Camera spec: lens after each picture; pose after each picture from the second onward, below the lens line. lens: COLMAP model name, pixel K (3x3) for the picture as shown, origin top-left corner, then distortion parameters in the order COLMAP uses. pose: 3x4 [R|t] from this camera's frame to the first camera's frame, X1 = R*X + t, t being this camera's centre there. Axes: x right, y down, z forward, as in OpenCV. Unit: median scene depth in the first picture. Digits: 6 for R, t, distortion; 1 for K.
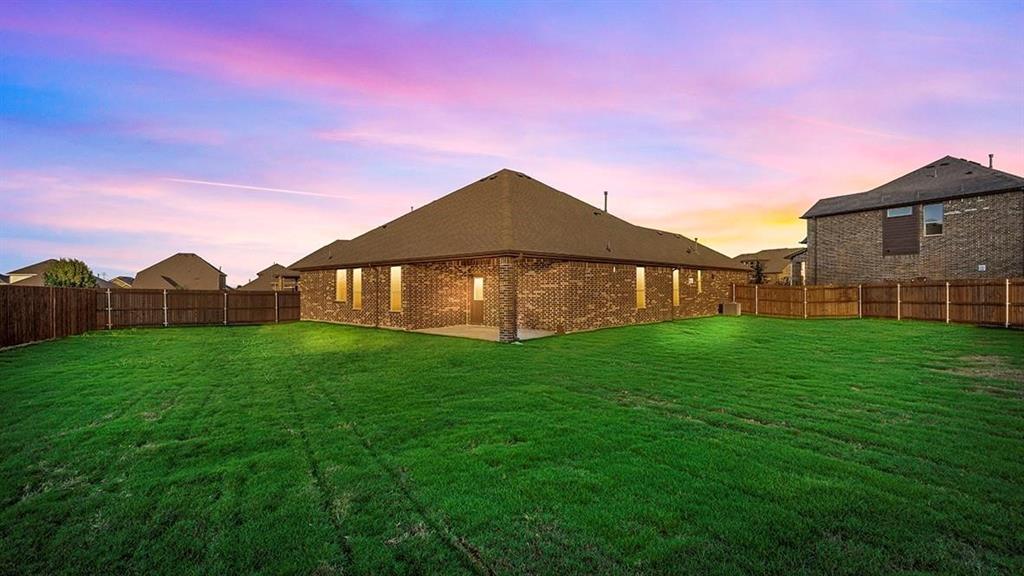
lens RADIAL K [[471.8, 0, 508.6], [0, 471.8, 287.2], [0, 0, 1]] dist [-0.000597, 0.003701]
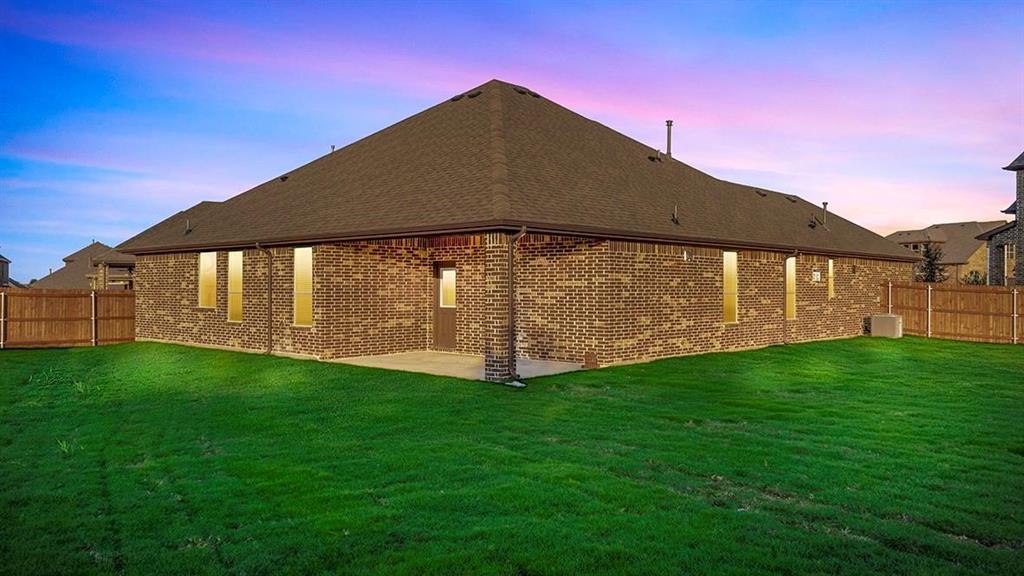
lens RADIAL K [[803.9, 0, 503.4], [0, 803.9, 289.0], [0, 0, 1]] dist [0.022701, -0.009834]
pose [[0.999951, 0.006671, 0.007347, -0.003616], [-0.006702, 0.999969, 0.004189, 0.000234], [-0.007319, -0.004238, 0.999964, 0.023588]]
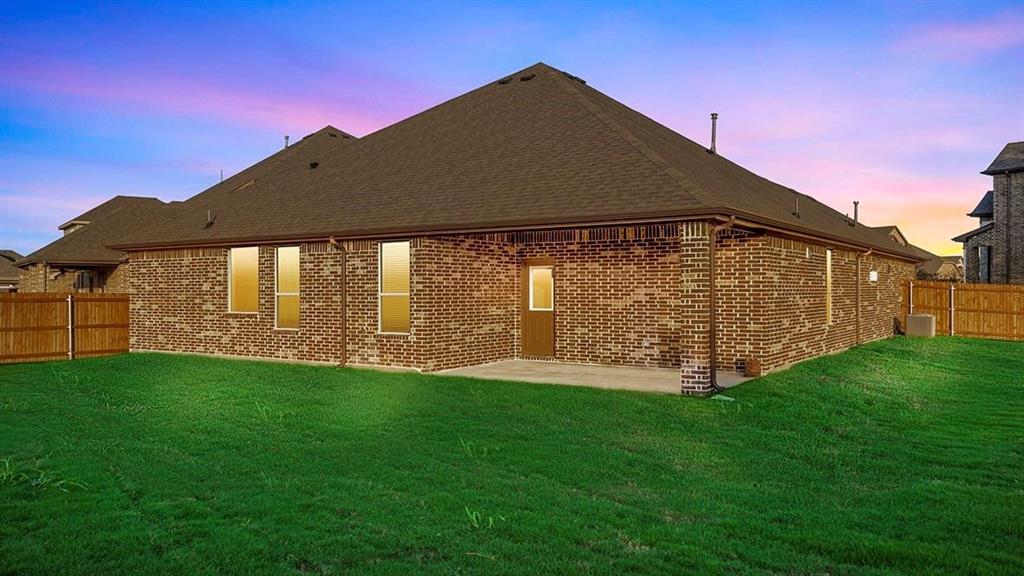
lens RADIAL K [[803.9, 0, 520.2], [0, 803.9, 288.8], [0, 0, 1]] dist [0.022701, -0.009834]
pose [[0.986496, 0.003005, 0.163756, -0.238922], [-0.002949, 0.999995, -0.000582, 0.004463], [-0.163757, 0.000092, 0.986501, 0.150989]]
